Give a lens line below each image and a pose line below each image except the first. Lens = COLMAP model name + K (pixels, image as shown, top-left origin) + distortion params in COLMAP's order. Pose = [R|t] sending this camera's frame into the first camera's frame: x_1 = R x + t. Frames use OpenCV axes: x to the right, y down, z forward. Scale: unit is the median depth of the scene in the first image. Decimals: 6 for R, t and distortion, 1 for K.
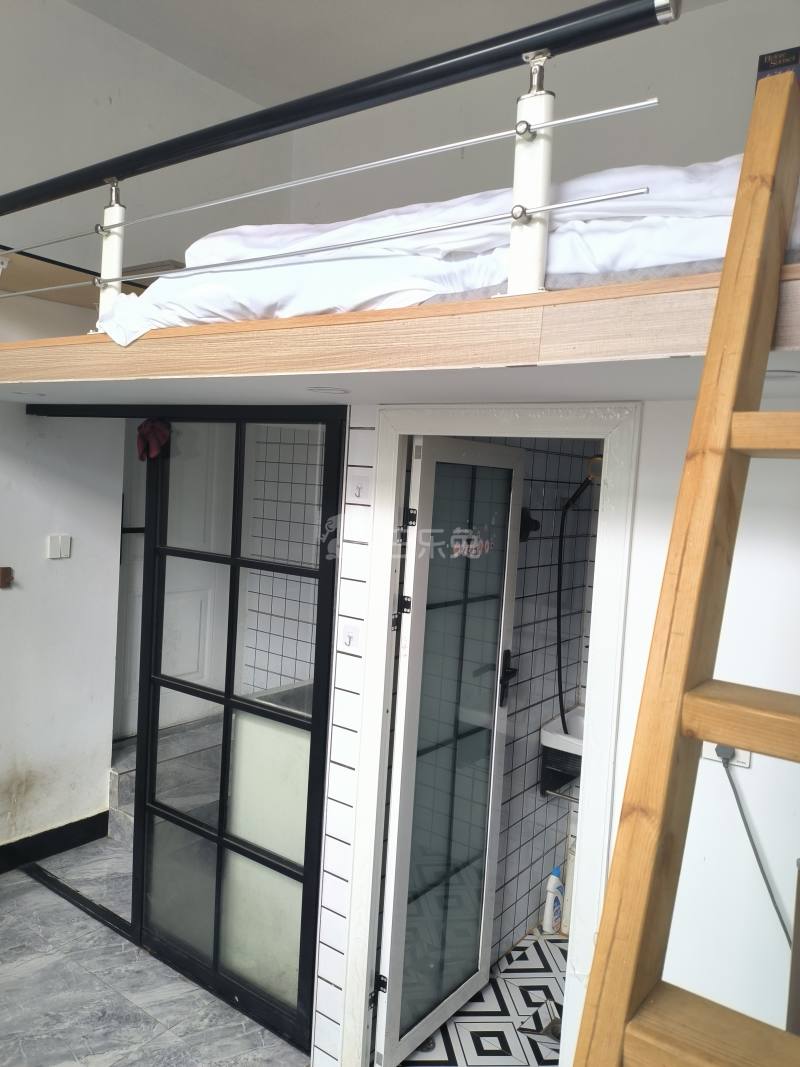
lens RADIAL K [[805.6, 0, 397.8], [0, 805.6, 535.1], [0, 0, 1]] dist [0.046181, -0.091187]
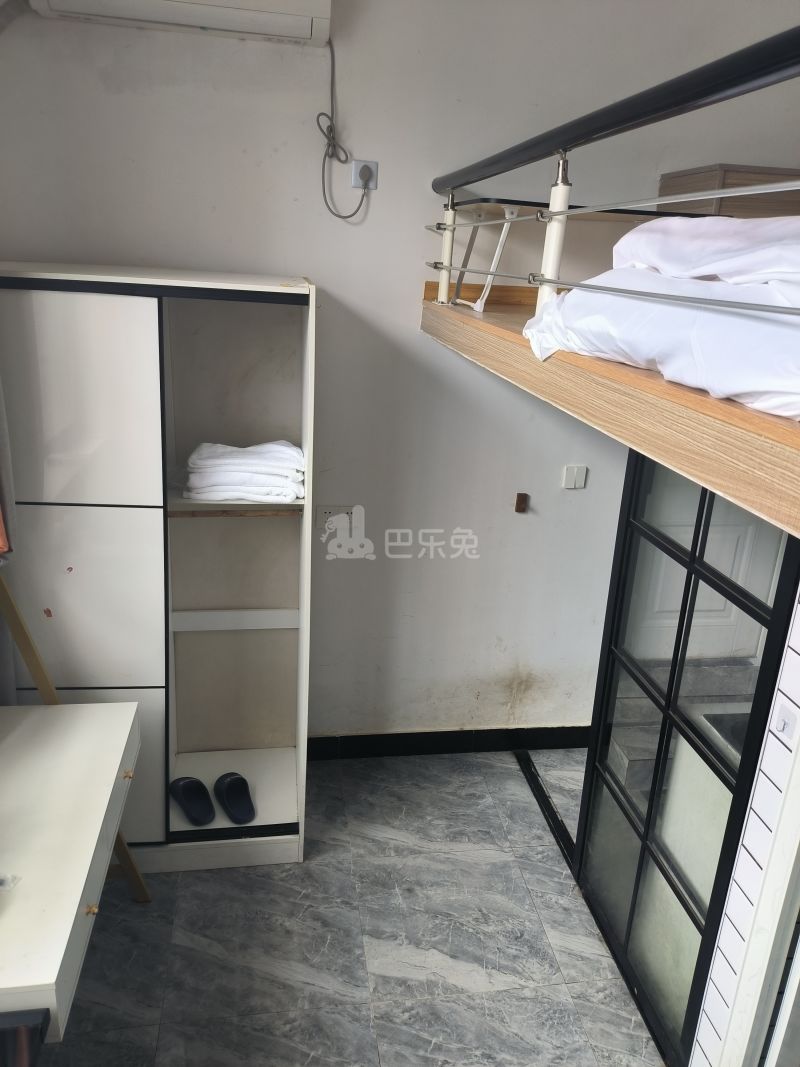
lens RADIAL K [[805.6, 0, 405.6], [0, 805.6, 526.8], [0, 0, 1]] dist [0.046181, -0.091187]
pose [[0.727554, 0.197640, -0.656965, 0.132664], [-0.061708, 0.972576, 0.224248, -0.180820], [0.683269, -0.122613, 0.719798, 0.169360]]
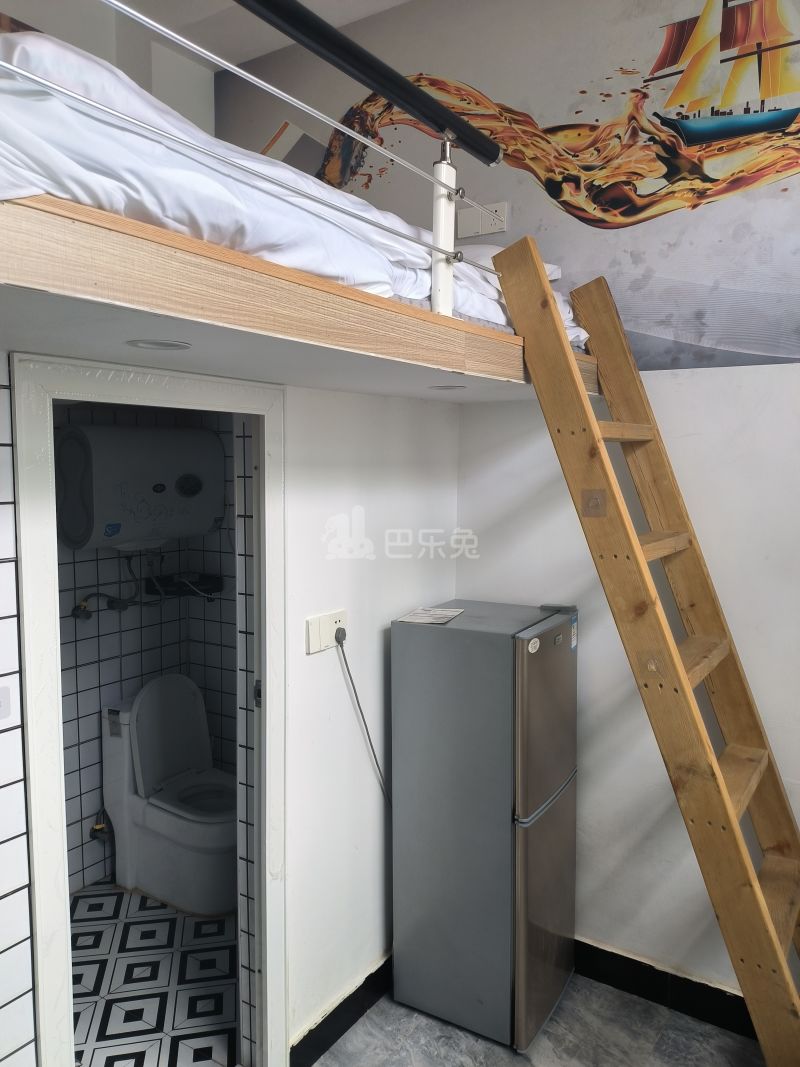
lens RADIAL K [[805.6, 0, 400.8], [0, 805.6, 530.9], [0, 0, 1]] dist [0.046181, -0.091187]
pose [[-0.061591, -0.143491, 0.987733, -0.602649], [0.065059, 0.986930, 0.147431, -0.076310], [-0.995979, 0.073341, -0.051451, 0.589173]]
